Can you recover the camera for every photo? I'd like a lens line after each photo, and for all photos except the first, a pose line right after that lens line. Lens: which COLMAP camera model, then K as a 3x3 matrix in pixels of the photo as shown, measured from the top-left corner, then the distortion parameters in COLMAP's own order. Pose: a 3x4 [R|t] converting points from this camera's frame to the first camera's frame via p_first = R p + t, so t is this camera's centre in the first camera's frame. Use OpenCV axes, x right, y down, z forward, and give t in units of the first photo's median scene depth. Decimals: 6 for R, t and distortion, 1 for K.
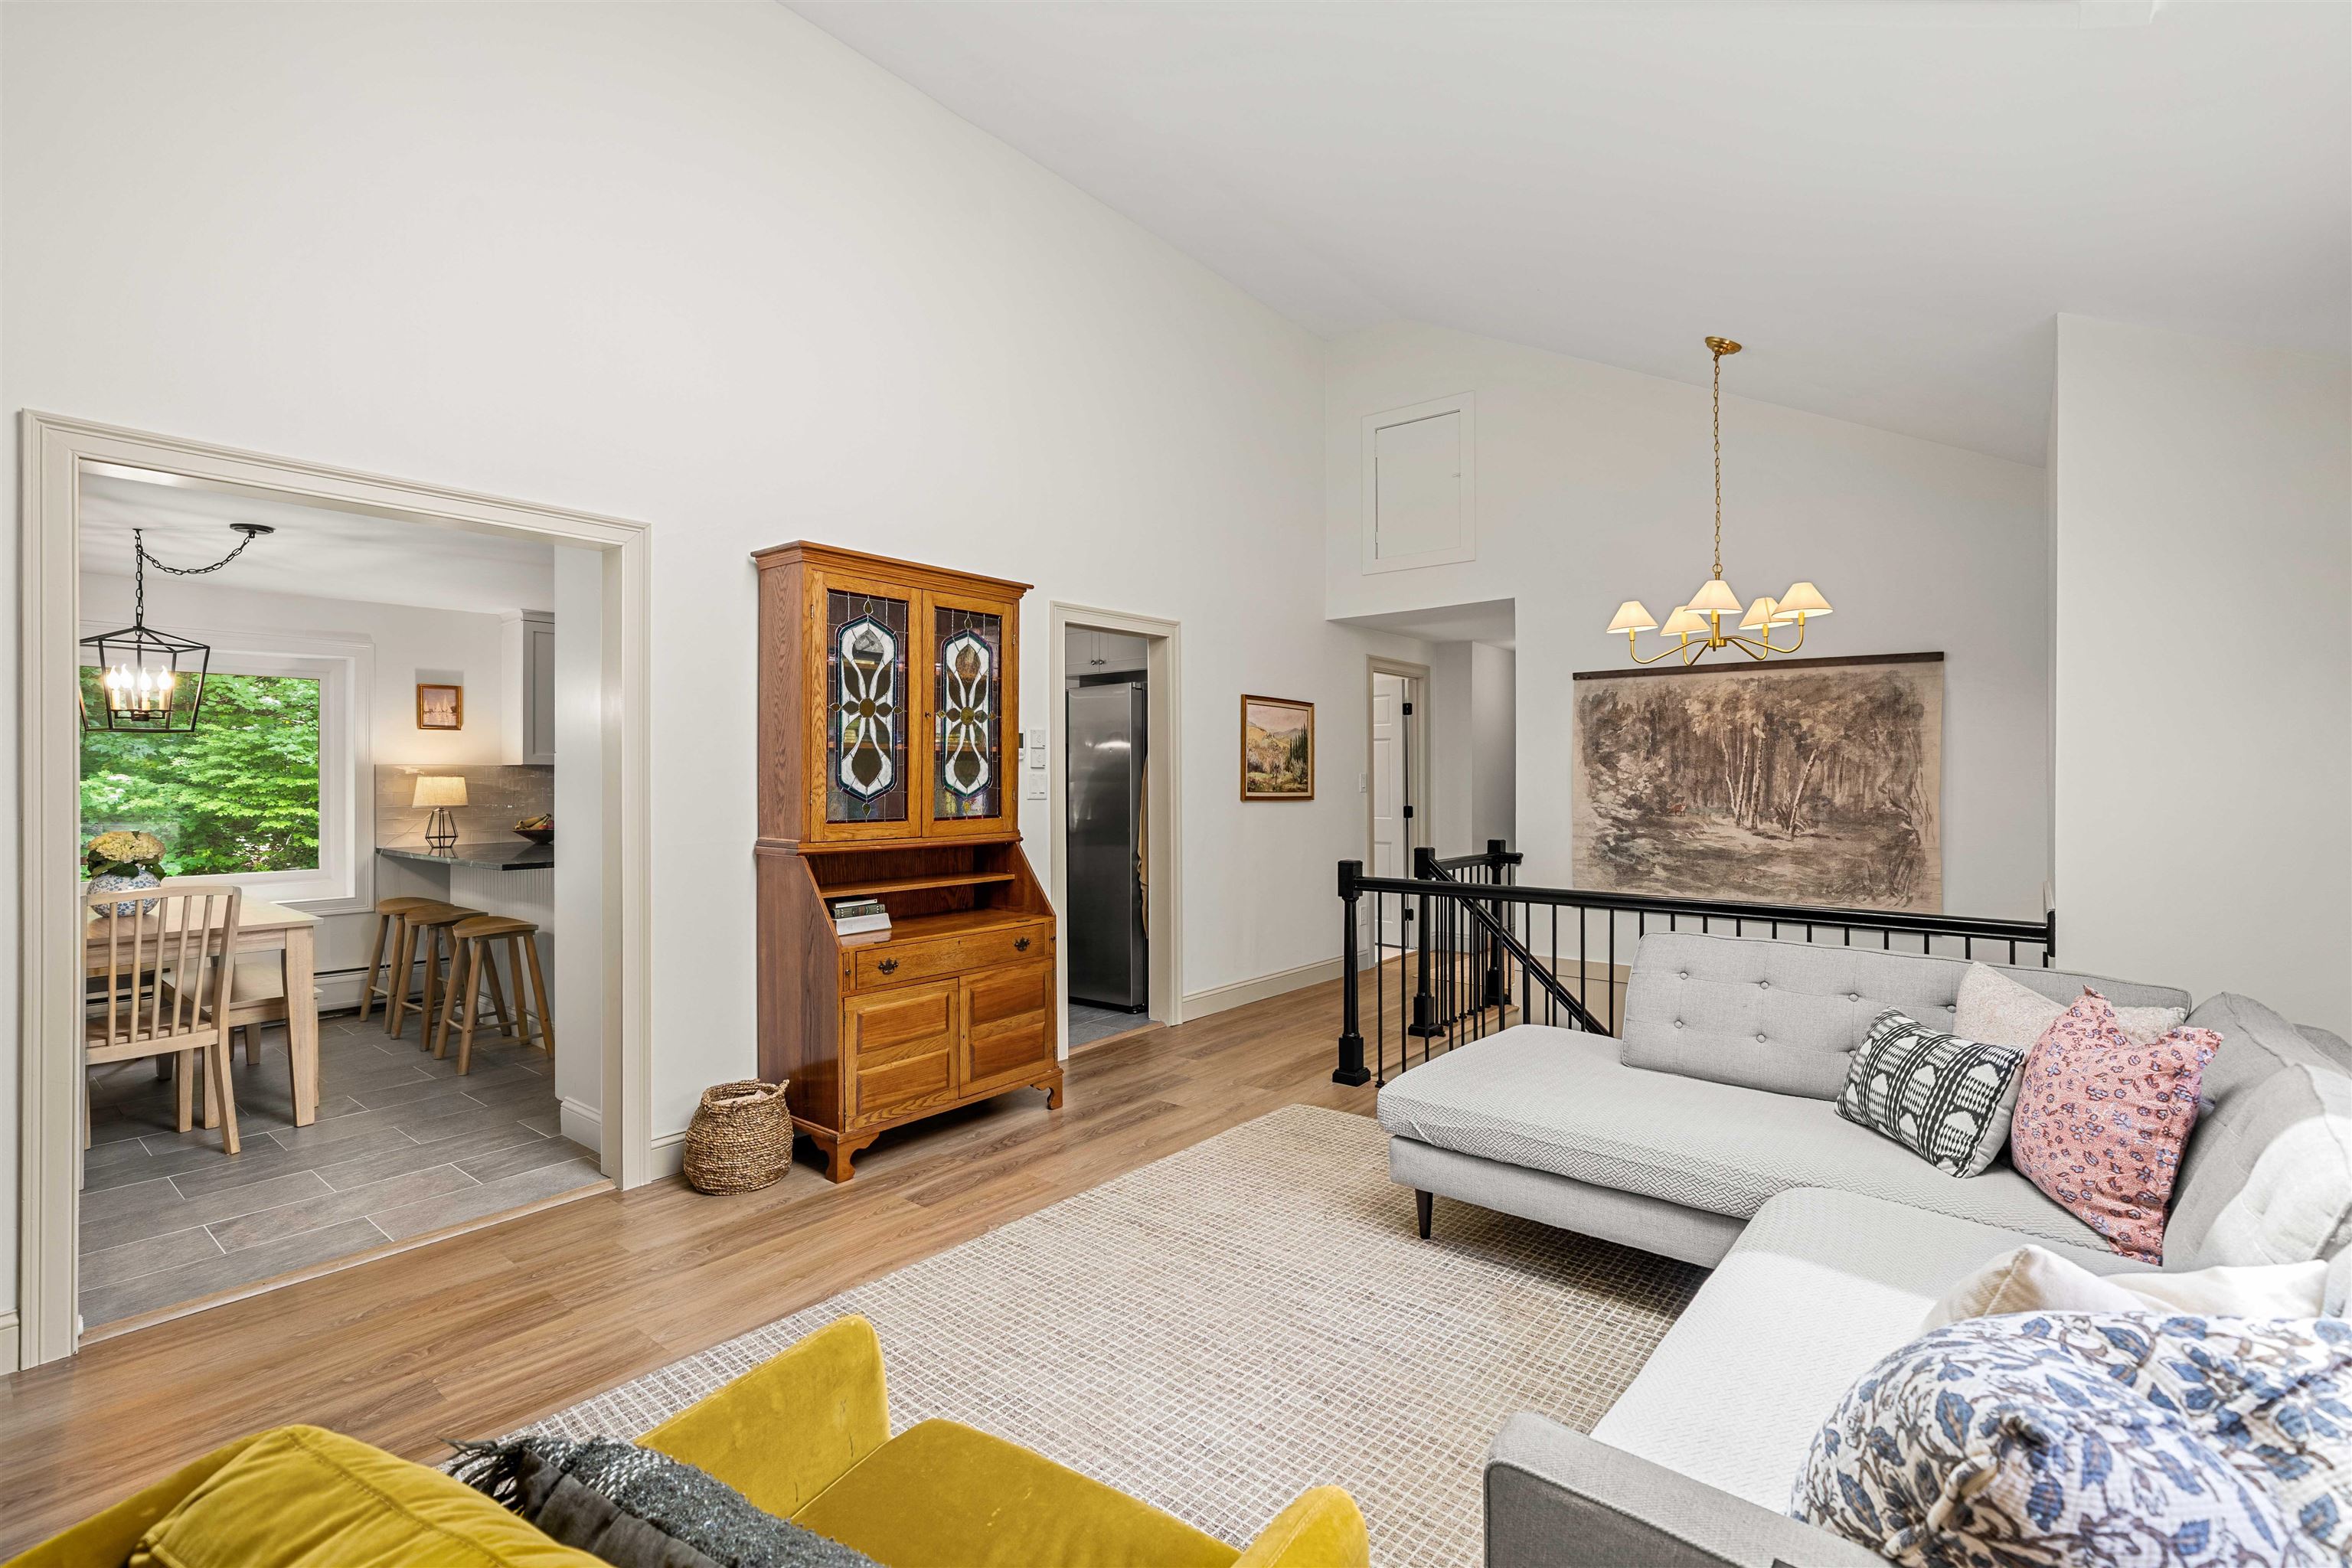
lens RADIAL K [[1048.2, 0, 1161.4], [0, 1048.2, 777.3], [0, 0, 1]] dist [0.000126, -0.000952]
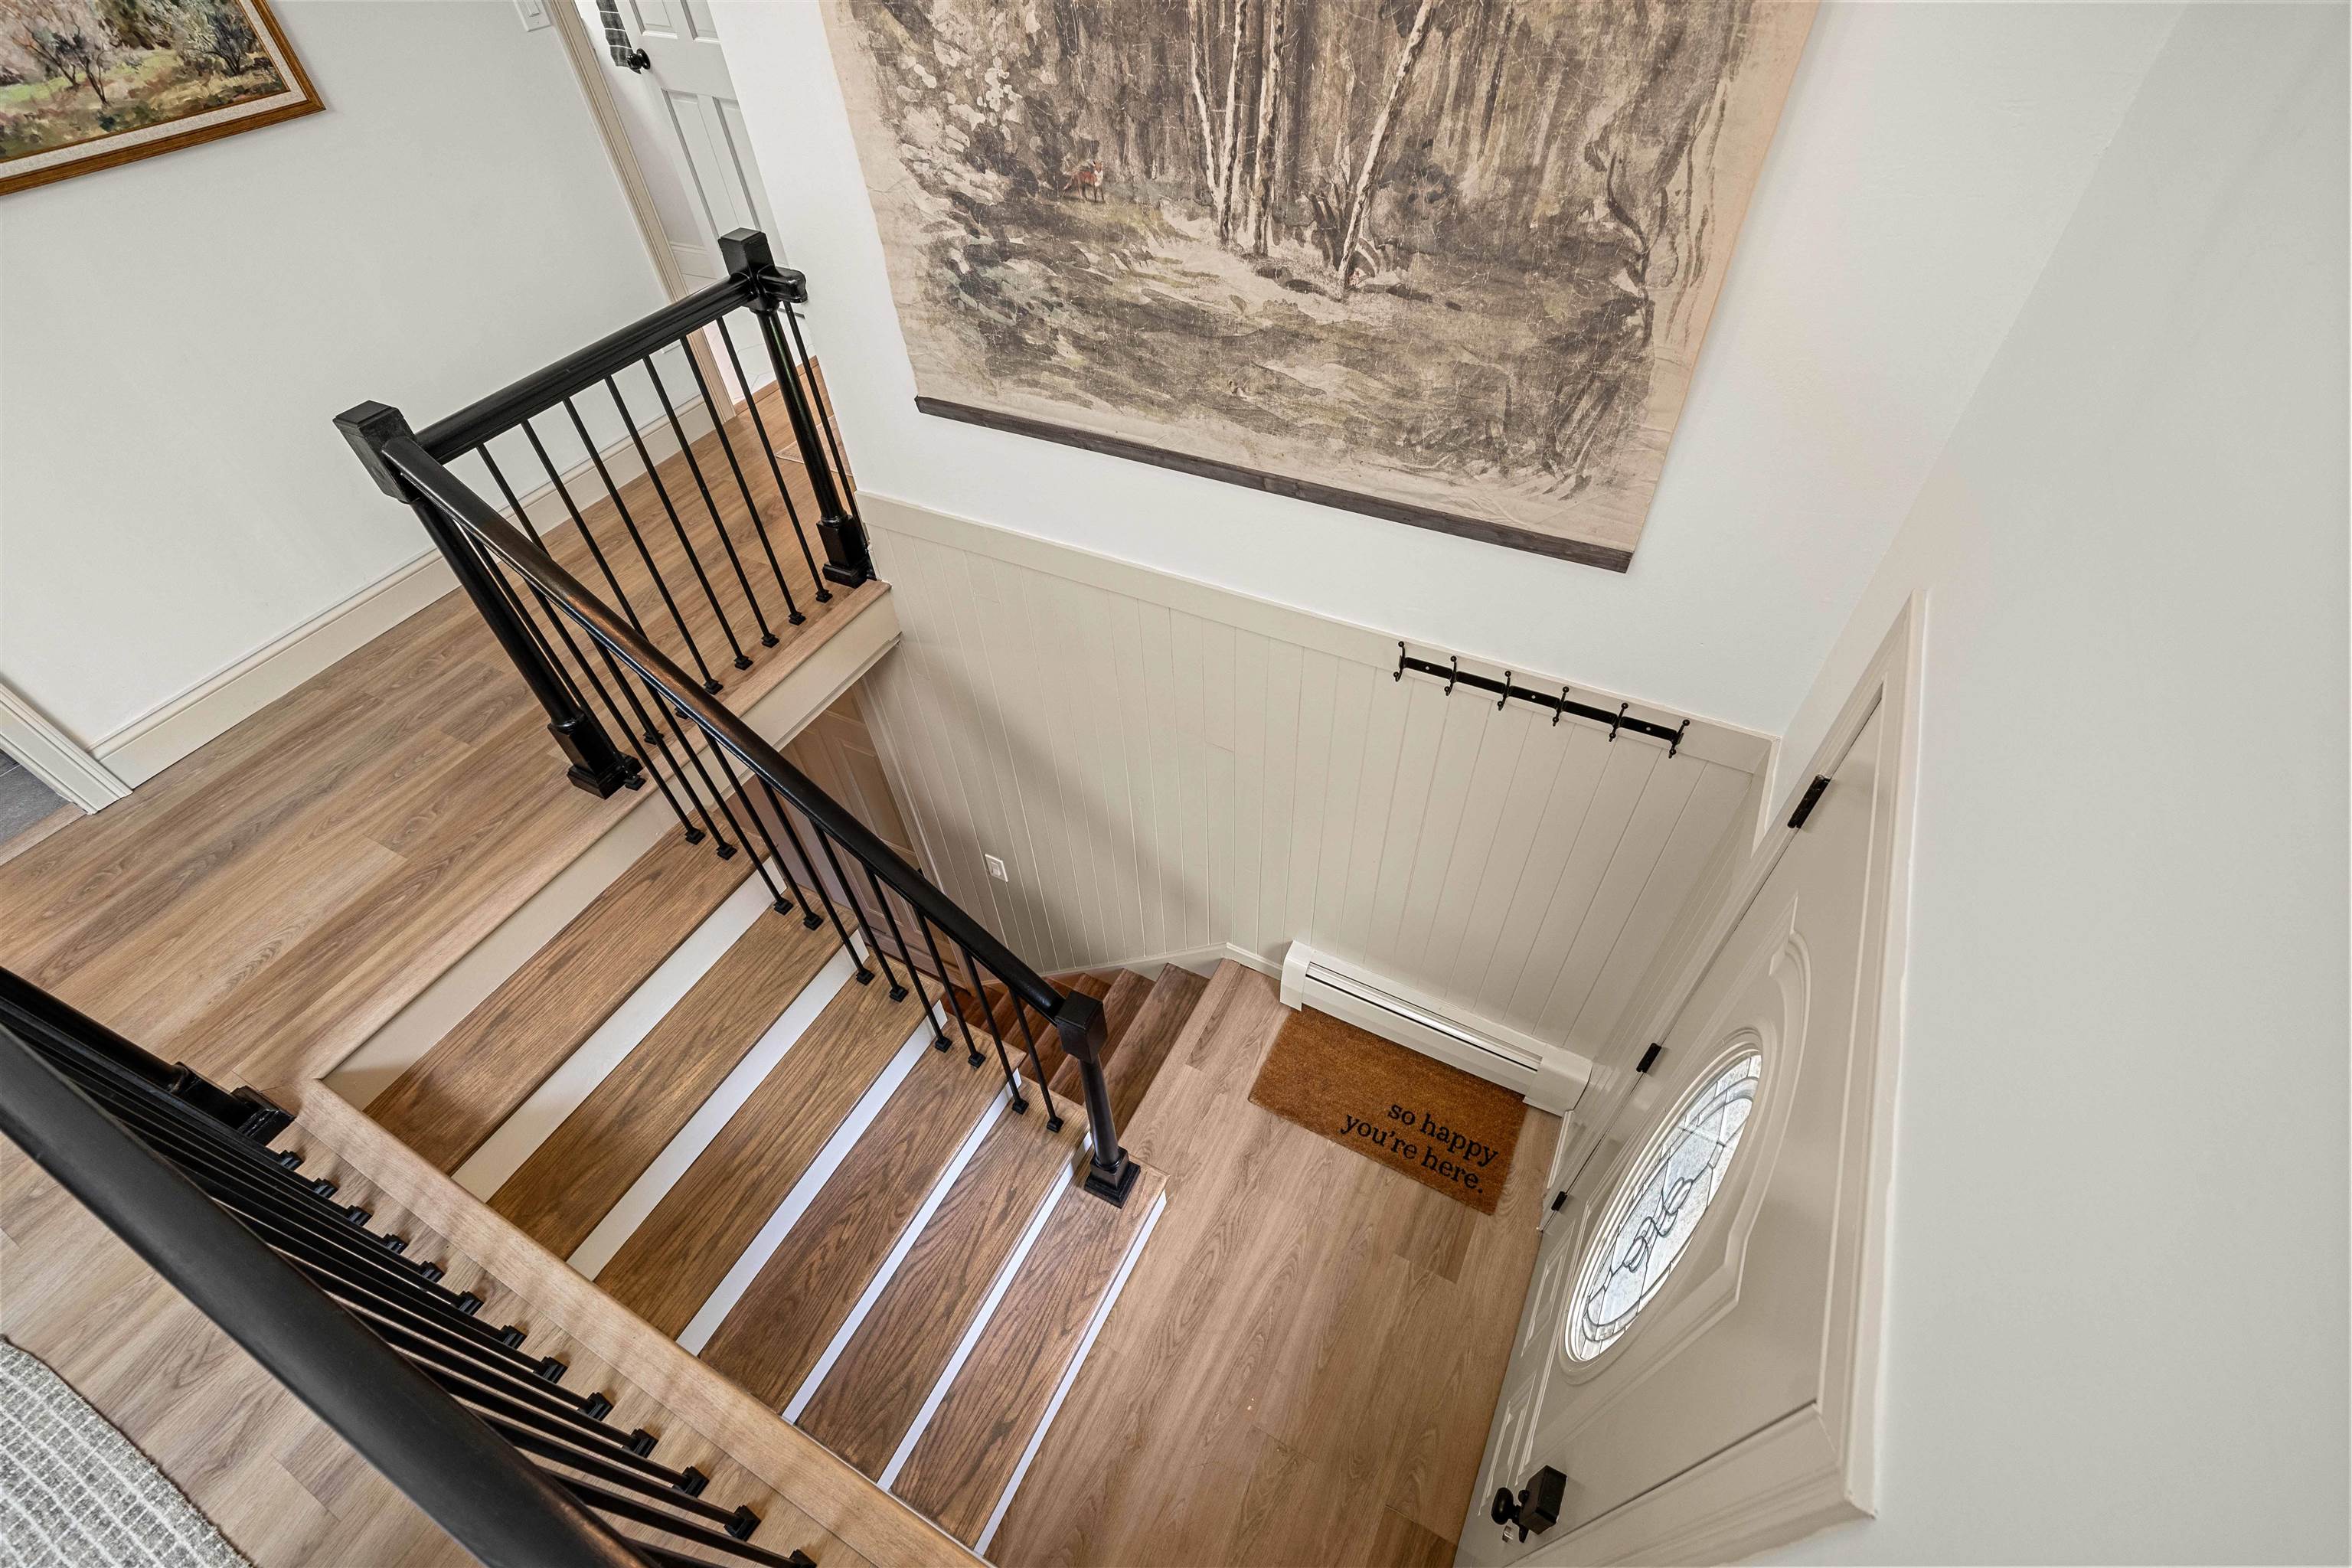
lens RADIAL K [[991.3, 0, 1168.7], [0, 991.3, 785.0], [0, 0, 1]] dist [-0.002763, 0.000245]
pose [[0.976686, -0.186341, 0.106591, 0.460107], [0.050082, 0.680608, 0.730934, -0.076198], [-0.208750, -0.708554, 0.674073, 0.643024]]
